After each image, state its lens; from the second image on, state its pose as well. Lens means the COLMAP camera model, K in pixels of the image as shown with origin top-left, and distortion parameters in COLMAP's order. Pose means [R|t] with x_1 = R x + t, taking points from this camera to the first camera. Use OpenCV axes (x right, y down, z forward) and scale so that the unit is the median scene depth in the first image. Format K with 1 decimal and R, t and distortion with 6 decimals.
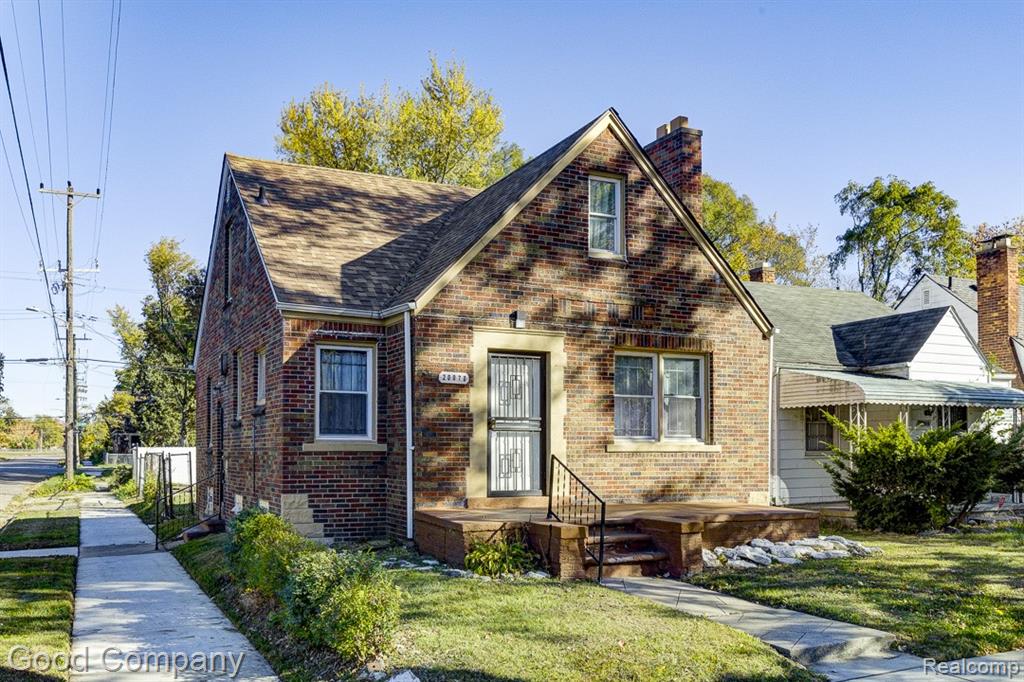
lens RADIAL K [[907.0, 0, 511.4], [0, 907.0, 376.2], [0, 0, 1]] dist [0.008513, 0.002678]
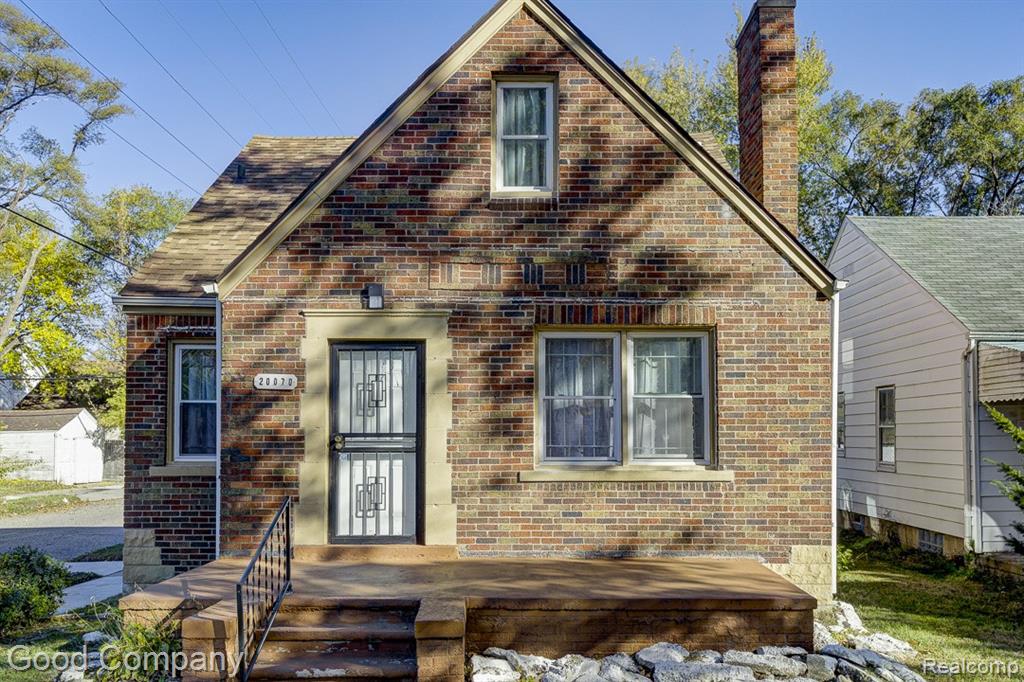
lens RADIAL K [[893.8, 0, 528.3], [0, 893.8, 360.2], [0, 0, 1]] dist [0.007003, 0.003931]
pose [[0.898860, -0.038931, -0.436502, 0.418549], [0.037120, 0.999230, -0.012680, 0.001162], [0.436660, -0.004806, 0.899614, 0.411489]]
